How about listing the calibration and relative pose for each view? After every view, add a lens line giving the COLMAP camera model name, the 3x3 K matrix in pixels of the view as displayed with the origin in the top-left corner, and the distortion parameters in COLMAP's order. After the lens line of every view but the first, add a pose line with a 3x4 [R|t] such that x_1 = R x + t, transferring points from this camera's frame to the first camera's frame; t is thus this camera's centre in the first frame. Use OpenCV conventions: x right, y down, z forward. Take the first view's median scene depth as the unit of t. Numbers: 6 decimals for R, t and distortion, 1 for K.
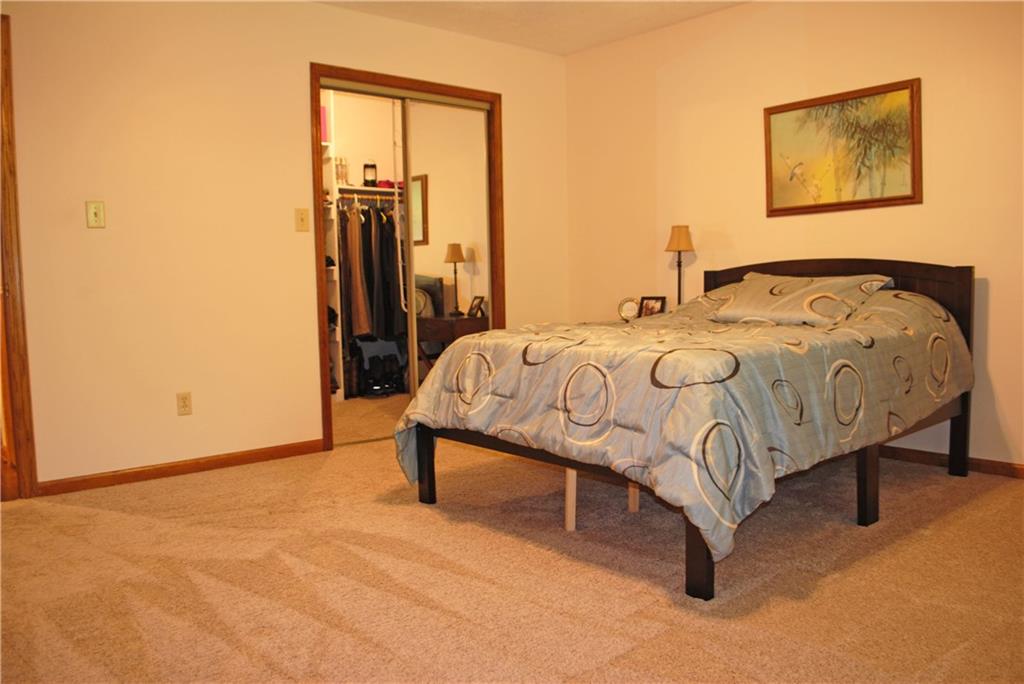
lens RADIAL K [[812.2, 0, 516.4], [0, 812.2, 338.0], [0, 0, 1]] dist [-0.083572, 0.006513]
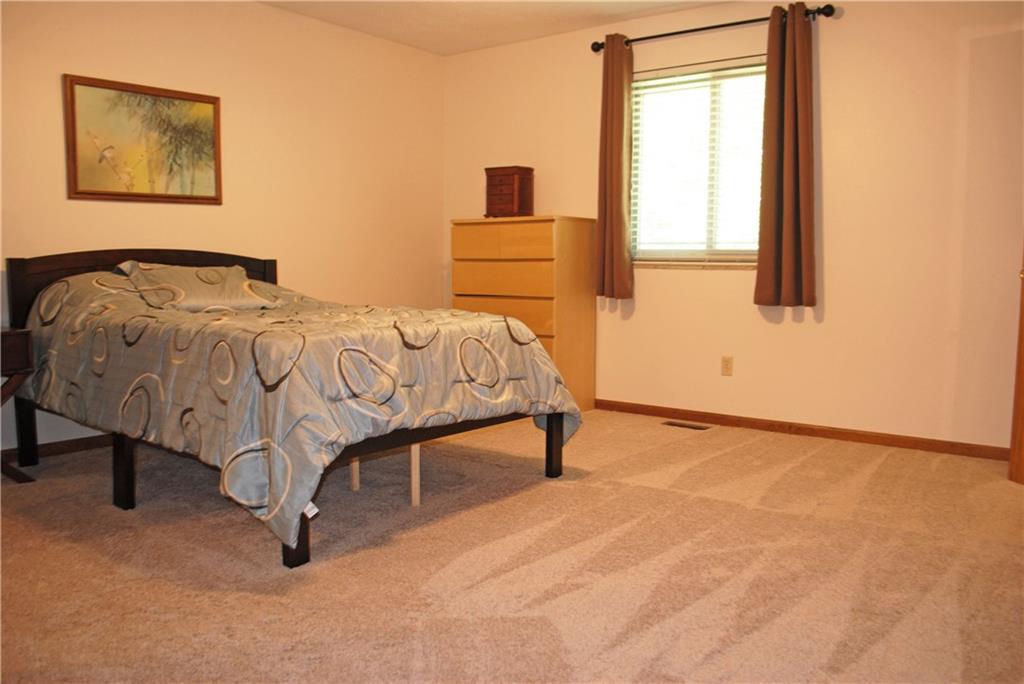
lens RADIAL K [[812.2, 0, 516.4], [0, 812.2, 346.8], [0, 0, 1]] dist [-0.083572, 0.006513]
pose [[-0.182789, -0.076819, 0.980146, -0.708438], [0.068059, 0.993562, 0.090563, -0.037067], [-0.980794, 0.083262, -0.176384, 0.757331]]
